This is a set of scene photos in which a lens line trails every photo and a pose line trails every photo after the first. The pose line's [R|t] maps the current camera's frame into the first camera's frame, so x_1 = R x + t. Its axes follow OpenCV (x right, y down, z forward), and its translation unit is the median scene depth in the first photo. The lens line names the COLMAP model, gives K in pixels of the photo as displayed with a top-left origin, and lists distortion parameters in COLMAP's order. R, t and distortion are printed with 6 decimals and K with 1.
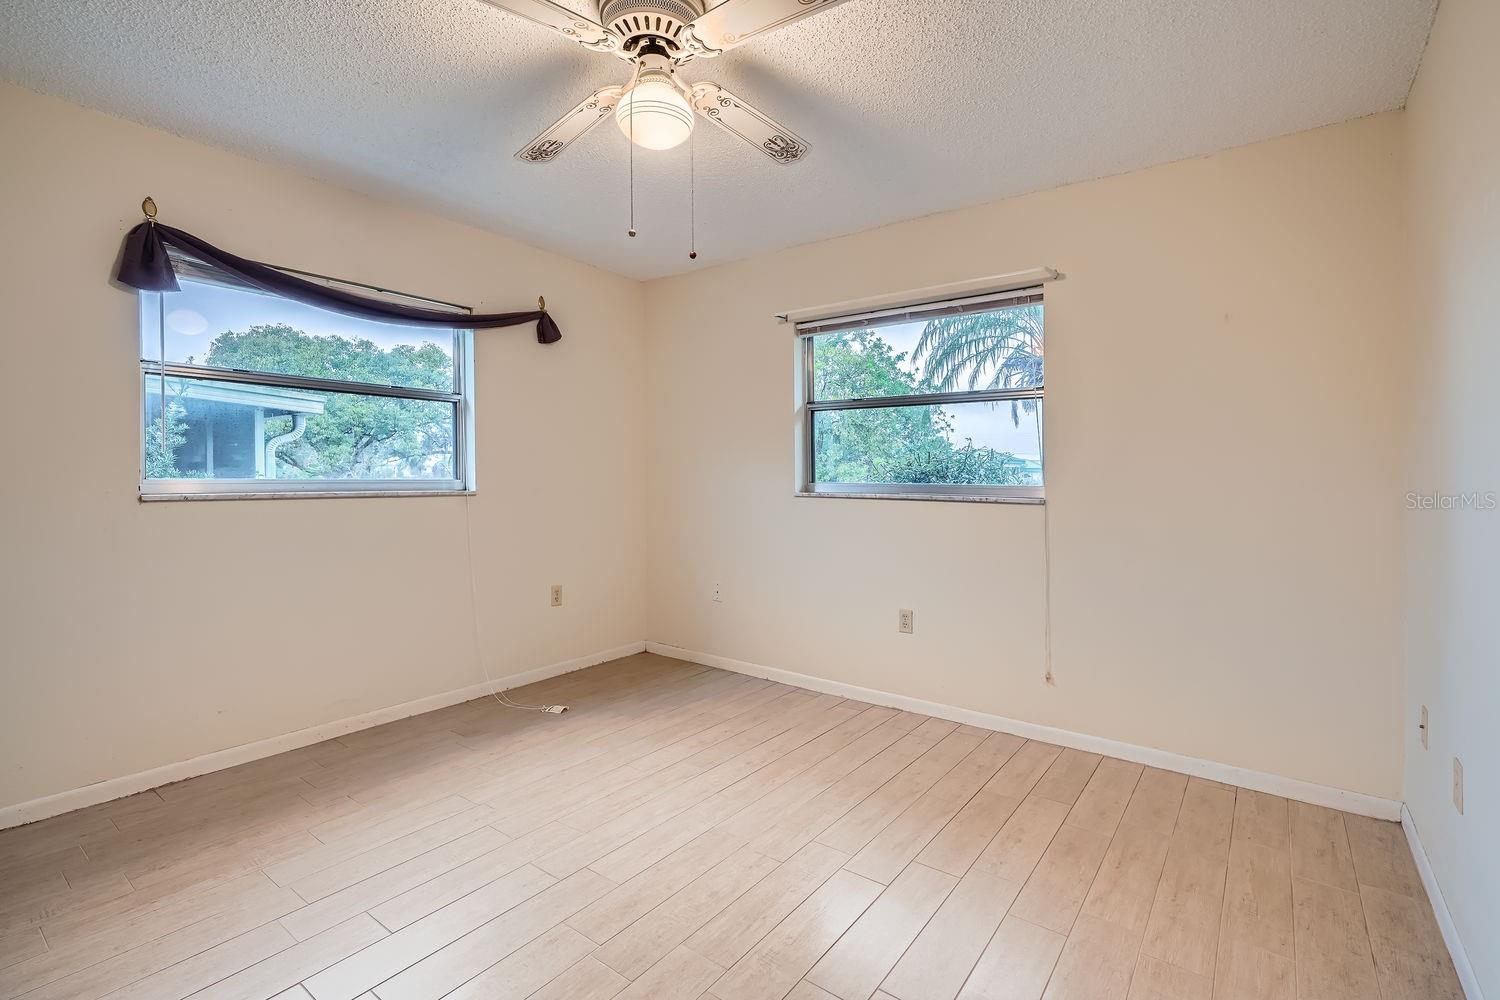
lens RADIAL K [[695.5, 0, 750.9], [0, 695.5, 474.9], [0, 0, 1]] dist [-0.000735, -0.000176]
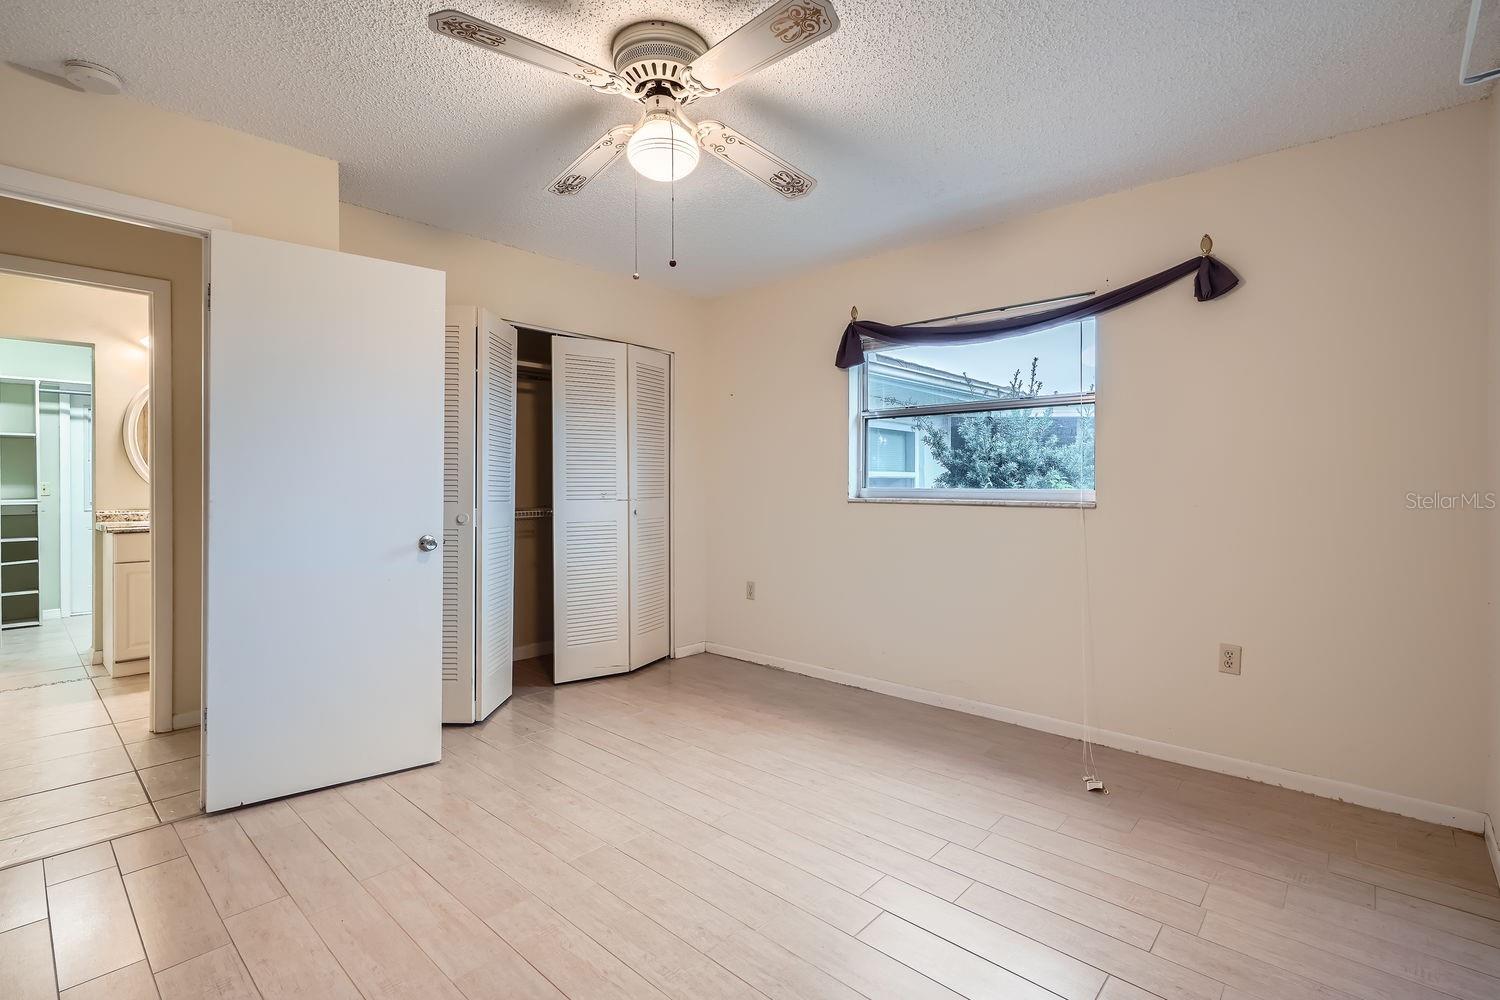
lens RADIAL K [[684.1, 0, 750.2], [0, 684.1, 487.1], [0, 0, 1]] dist [-0.002159, -0.000041]
pose [[-0.091205, 0.001127, -0.995831, 0.648594], [-0.001954, 0.999997, 0.001310, 0.004280], [0.995830, 0.002065, -0.091203, 0.865349]]
